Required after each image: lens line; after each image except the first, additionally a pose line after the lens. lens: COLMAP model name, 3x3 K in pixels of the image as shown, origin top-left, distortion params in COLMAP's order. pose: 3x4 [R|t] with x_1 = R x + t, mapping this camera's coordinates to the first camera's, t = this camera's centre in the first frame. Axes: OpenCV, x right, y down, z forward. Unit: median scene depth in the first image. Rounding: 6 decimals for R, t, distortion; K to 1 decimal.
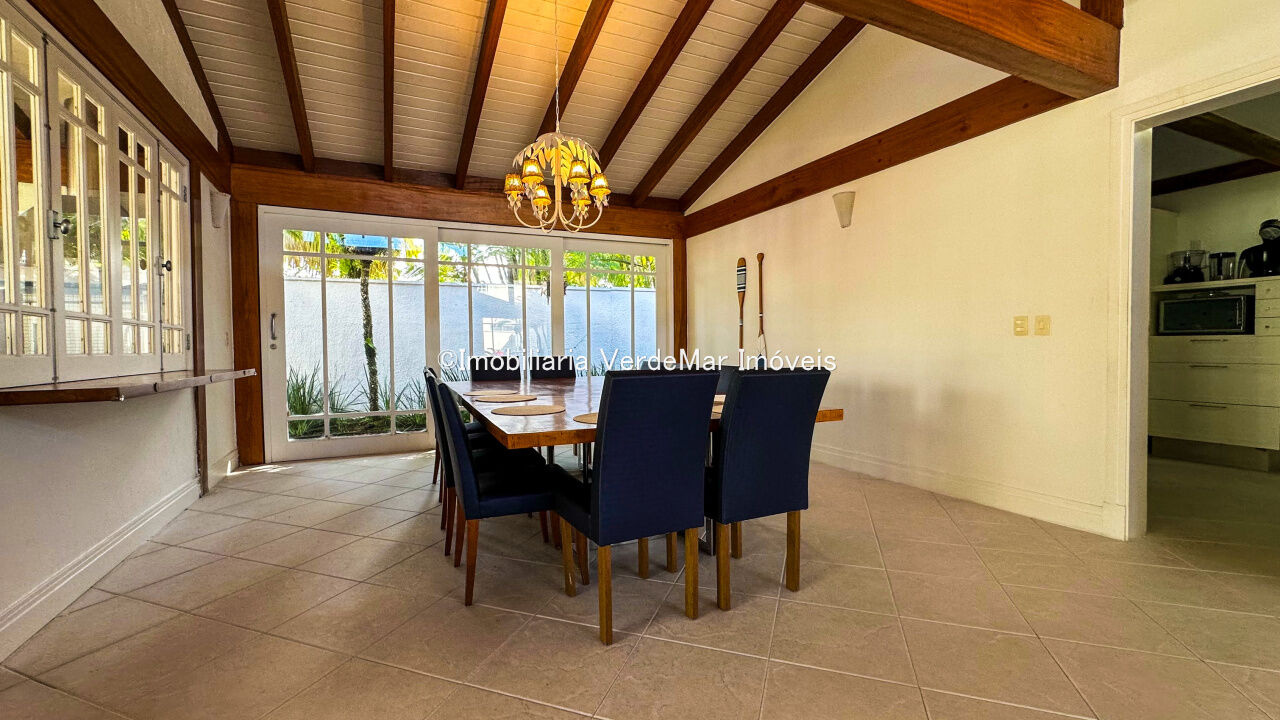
lens RADIAL K [[514.1, 0, 643.6], [0, 514.1, 349.1], [0, 0, 1]] dist [-0.004333, 0.002141]
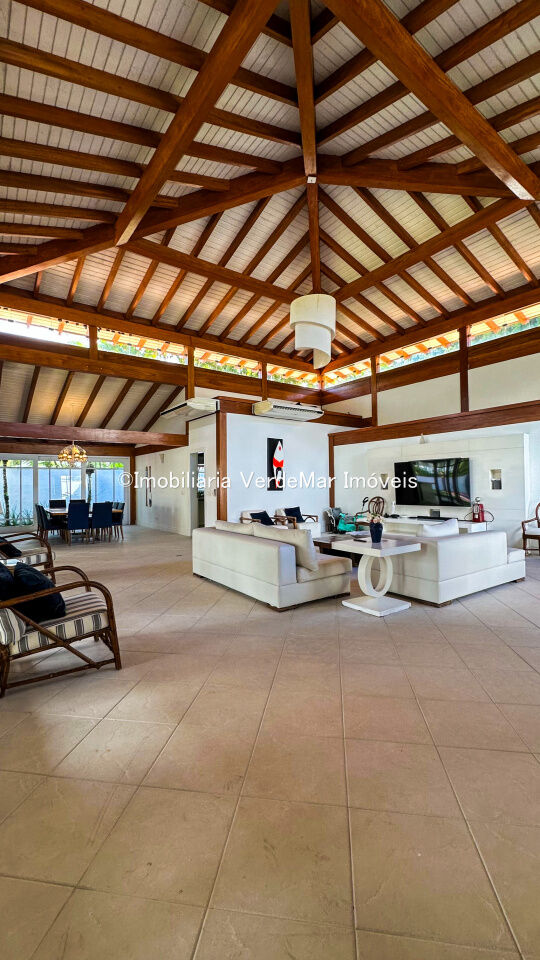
lens RADIAL K [[385.6, 0, 286.9], [0, 385.6, 480.5], [0, 0, 1]] dist [-0.004333, 0.002141]
pose [[0.977823, -0.003758, 0.209398, 0.512106], [0.008789, 0.999695, -0.023099, -0.029306], [-0.209248, 0.024427, 0.977558, -1.401724]]
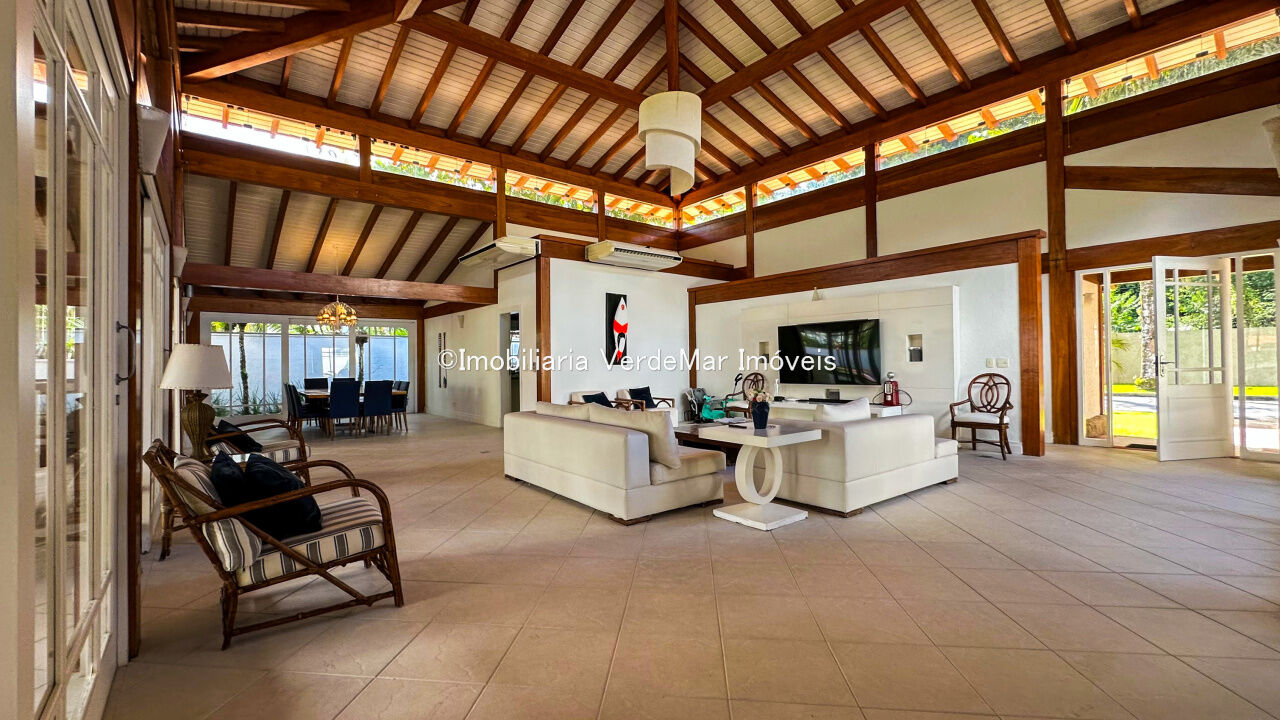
lens RADIAL K [[514.1, 0, 643.6], [0, 514.1, 359.7], [0, 0, 1]] dist [-0.004333, 0.002141]
pose [[0.971507, -0.003705, 0.236982, 0.507556], [0.008098, 0.999813, -0.017569, -0.010370], [-0.236873, 0.018987, 0.971355, -1.368335]]
